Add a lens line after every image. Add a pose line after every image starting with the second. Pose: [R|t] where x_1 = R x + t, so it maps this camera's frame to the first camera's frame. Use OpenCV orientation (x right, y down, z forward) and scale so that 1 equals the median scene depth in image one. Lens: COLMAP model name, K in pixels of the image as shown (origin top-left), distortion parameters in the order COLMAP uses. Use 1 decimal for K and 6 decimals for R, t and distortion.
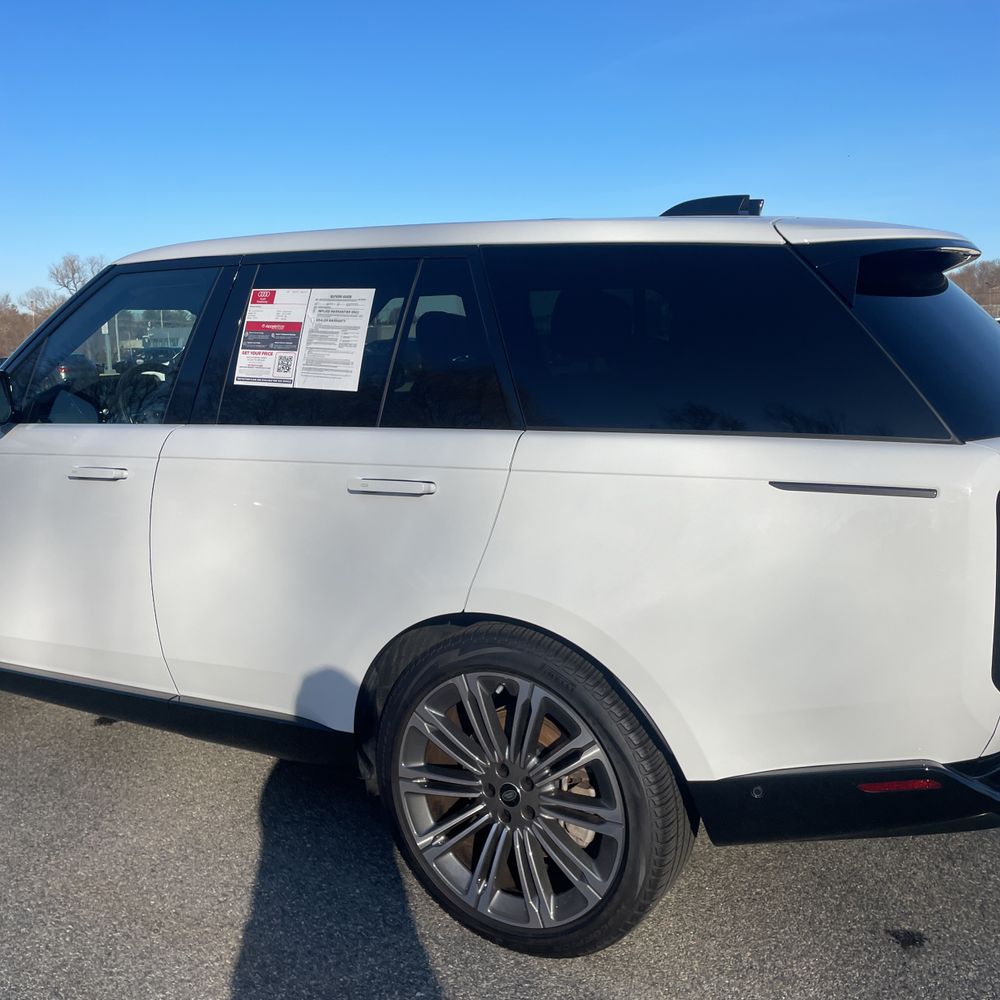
lens RADIAL K [[1044.6, 0, 486.3], [0, 1044.6, 501.0], [0, 0, 1]] dist [0.091981, -0.164211]
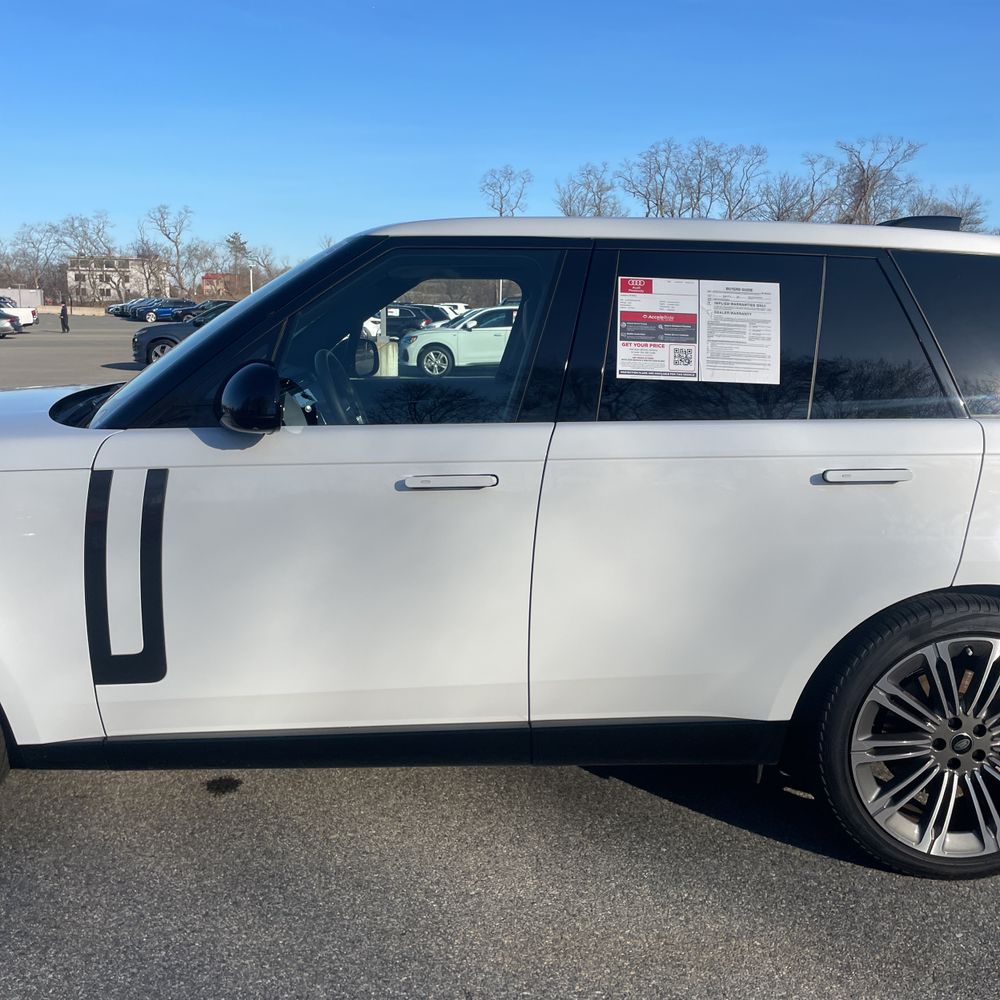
lens RADIAL K [[1020.7, 0, 500.0], [0, 1020.7, 500.0], [0, 0, 1]] dist [0.087536, -0.147362]
pose [[0.837000, -0.065572, 0.543260, -0.856927], [0.058627, 0.997826, 0.030112, -0.037297], [-0.544053, 0.006646, 0.839025, 0.300686]]
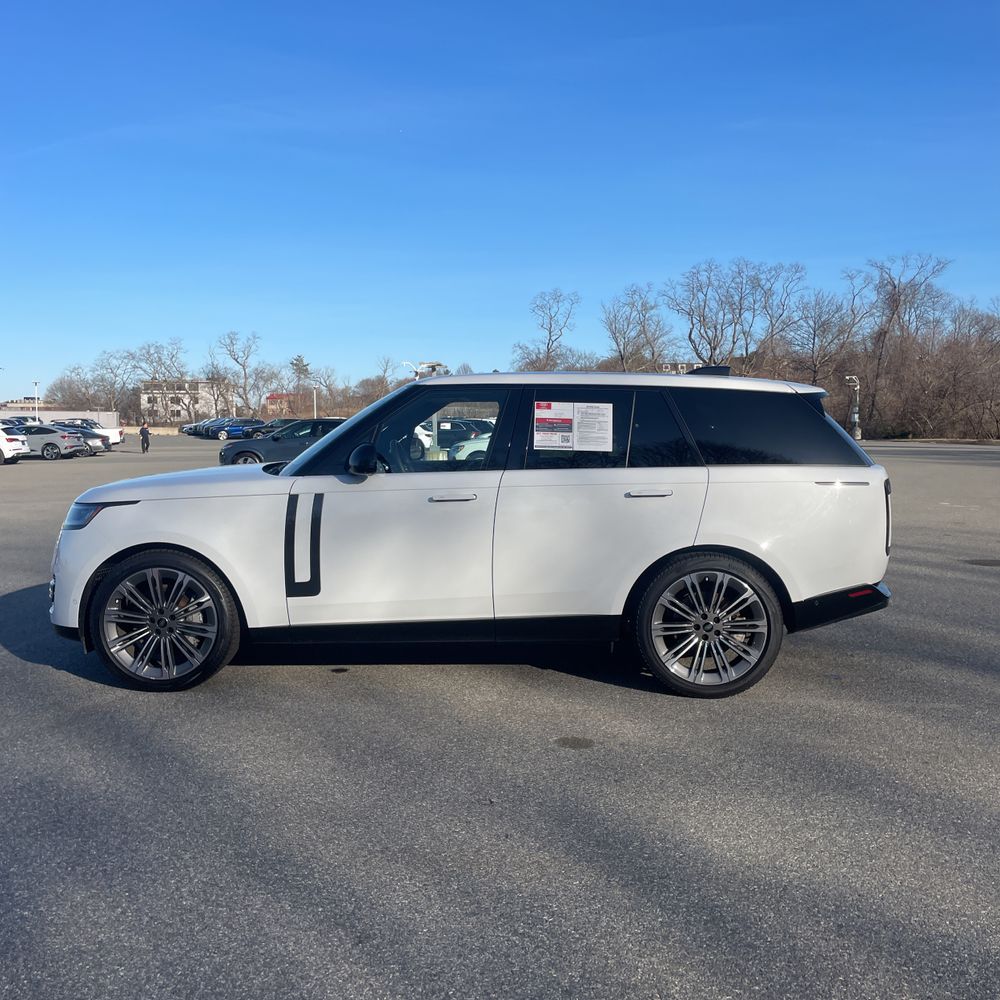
lens RADIAL K [[1020.7, 0, 500.0], [0, 1020.7, 500.0], [0, 0, 1]] dist [0.087536, -0.147362]
pose [[0.864449, -0.016816, 0.502440, -1.296266], [0.066733, 0.994434, -0.081533, 0.139150], [-0.498272, 0.104010, 0.860759, -0.622272]]
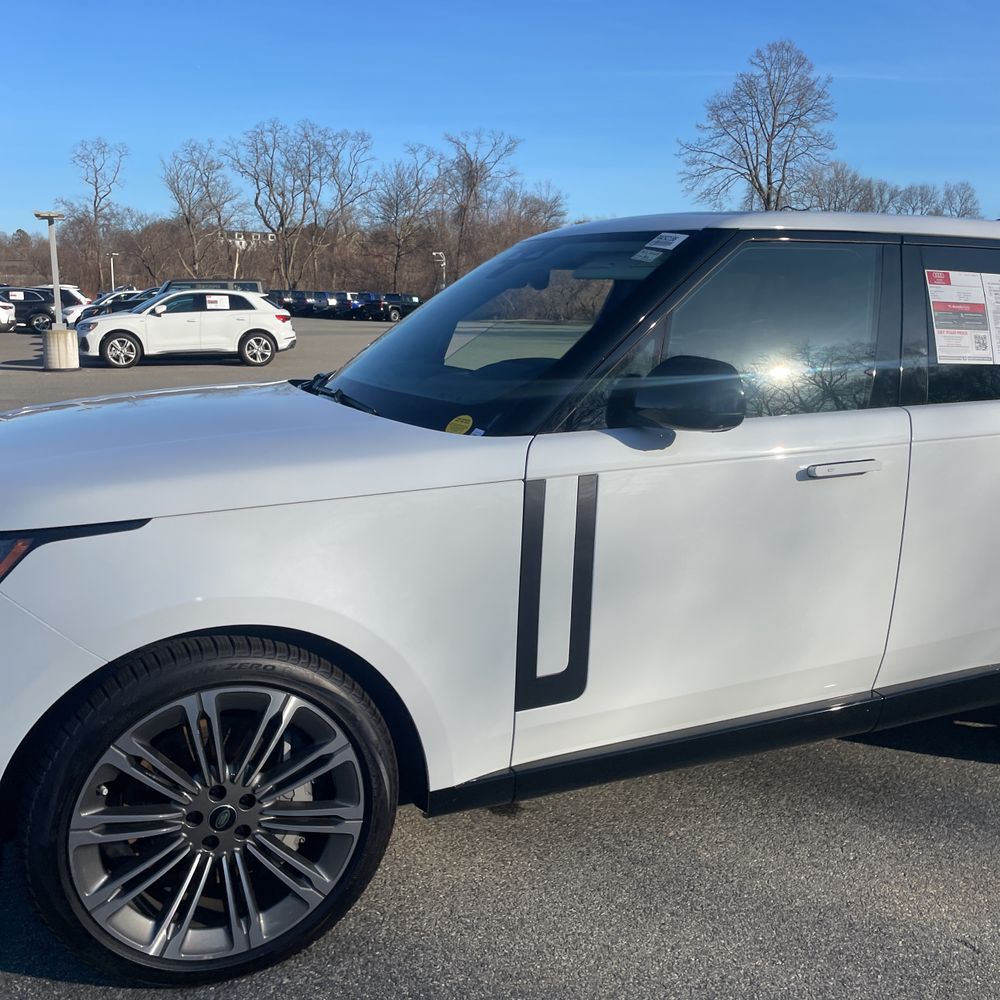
lens RADIAL K [[1020.7, 0, 500.0], [0, 1020.7, 500.0], [0, 0, 1]] dist [0.087536, -0.147362]
pose [[0.579987, -0.127952, 0.804514, -1.345624], [0.111840, 0.990743, 0.076943, -0.107742], [-0.806912, 0.045351, 0.588928, 0.784485]]
